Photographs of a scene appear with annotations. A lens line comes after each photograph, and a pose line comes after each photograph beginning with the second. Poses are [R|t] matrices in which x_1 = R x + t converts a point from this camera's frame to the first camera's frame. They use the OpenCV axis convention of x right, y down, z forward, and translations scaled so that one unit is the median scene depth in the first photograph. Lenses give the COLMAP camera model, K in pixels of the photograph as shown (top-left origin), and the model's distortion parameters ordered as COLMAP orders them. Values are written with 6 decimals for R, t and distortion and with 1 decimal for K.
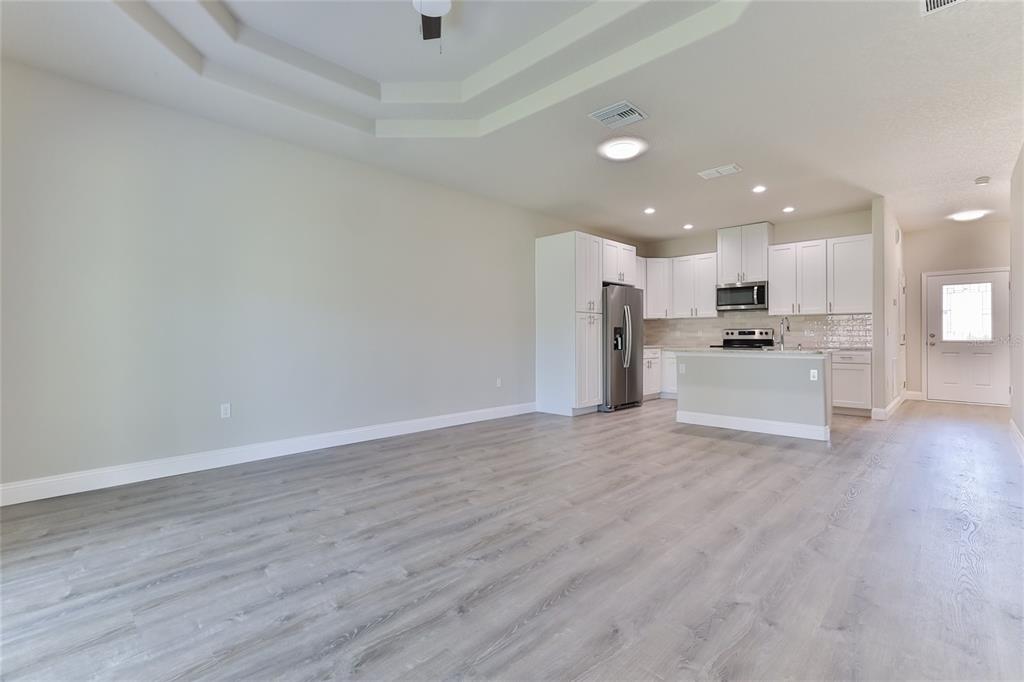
lens RADIAL K [[468.4, 0, 512.5], [0, 468.4, 309.9], [0, 0, 1]] dist [-0.016341, 0.012578]
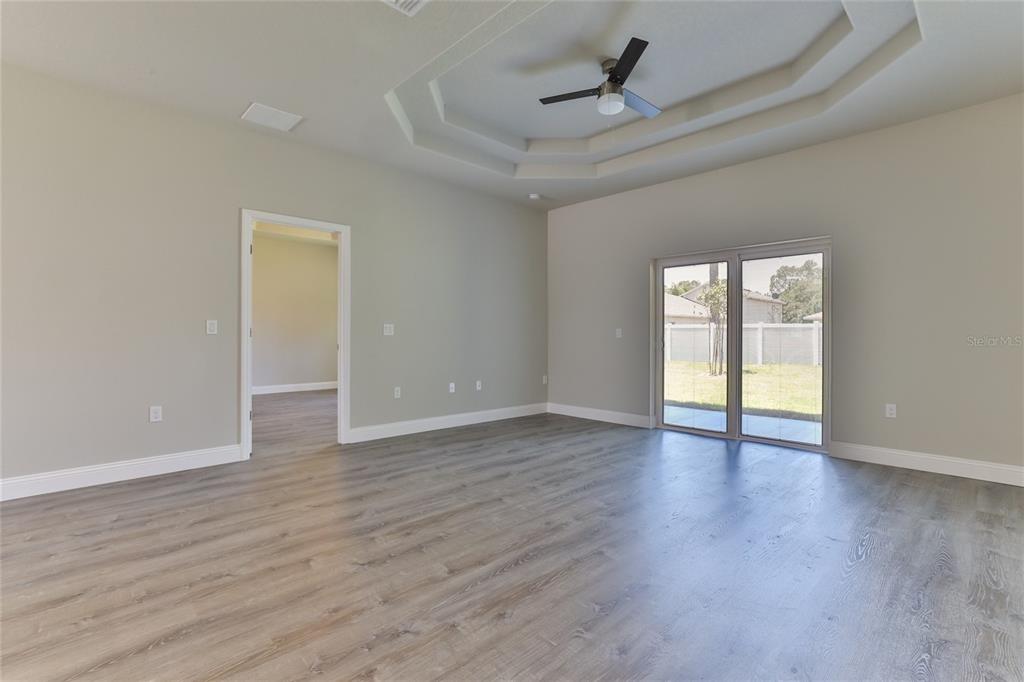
lens RADIAL K [[468.4, 0, 511.8], [0, 468.4, 338.0], [0, 0, 1]] dist [-0.016341, 0.012578]
pose [[-0.999633, -0.000768, 0.027084, 0.071977], [-0.002176, 0.998644, -0.052016, 0.105796], [-0.027007, -0.052056, -0.998279, 1.880707]]
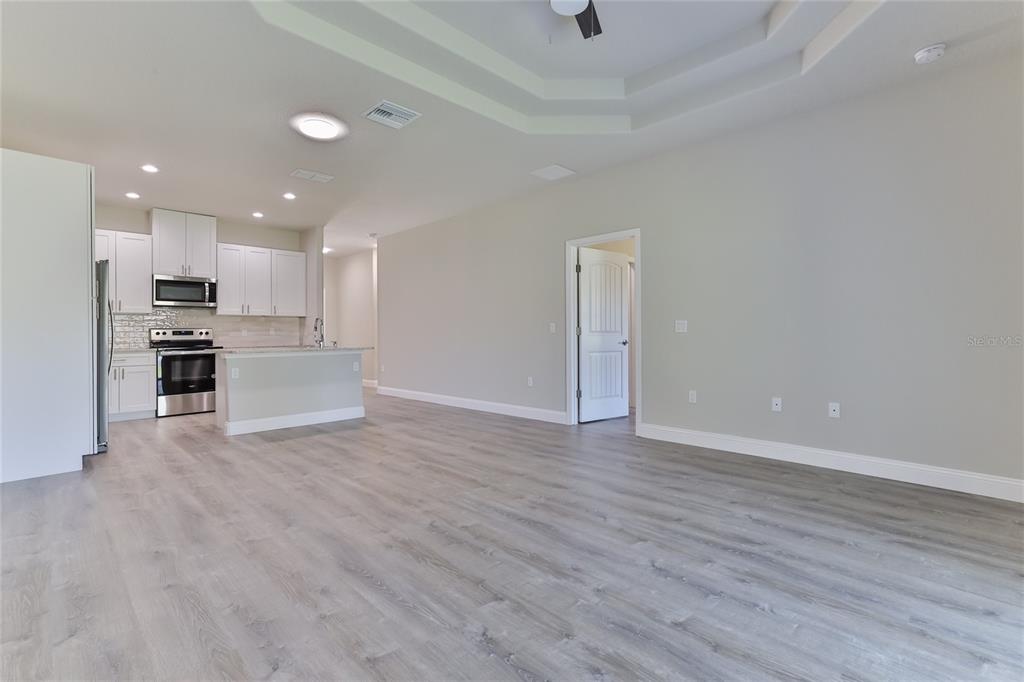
lens RADIAL K [[468.4, 0, 508.0], [0, 468.4, 302.5], [0, 0, 1]] dist [-0.016341, 0.012578]
pose [[0.007936, 0.070693, 0.997467, -0.919145], [-0.051410, 0.996208, -0.070195, 0.052971], [-0.998646, -0.050722, 0.011540, 0.878934]]
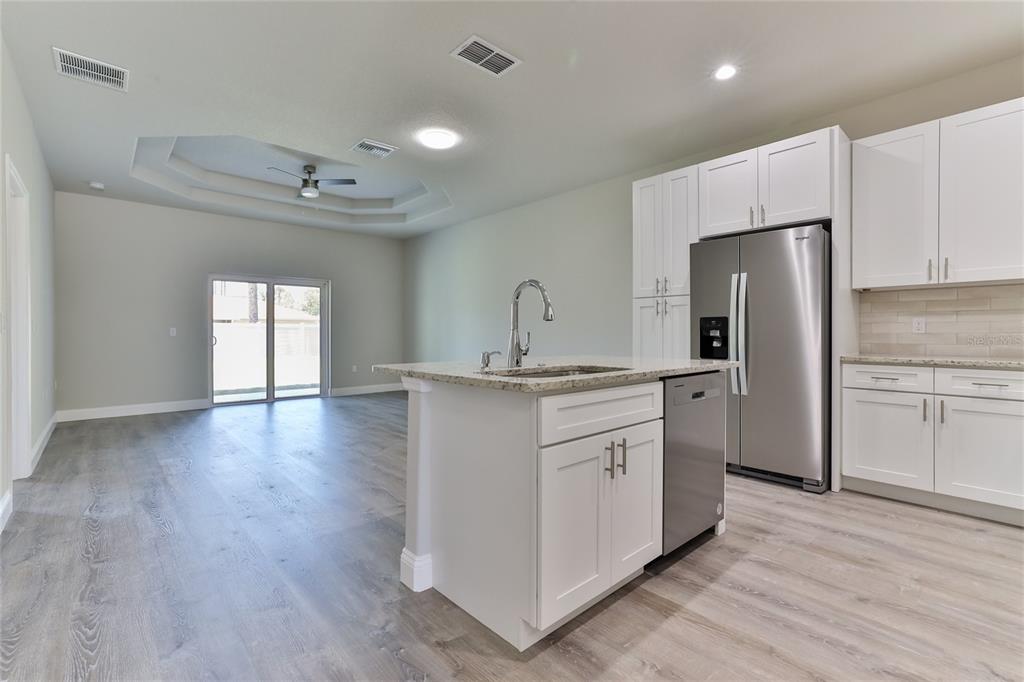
lens RADIAL K [[468.4, 0, 515.0], [0, 468.4, 331.1], [0, 0, 1]] dist [-0.016341, 0.012578]
pose [[-0.064254, -0.000990, -0.997933, 1.624006], [0.058731, 0.998262, -0.004772, 0.086181], [0.996204, -0.058916, -0.064084, 1.684901]]
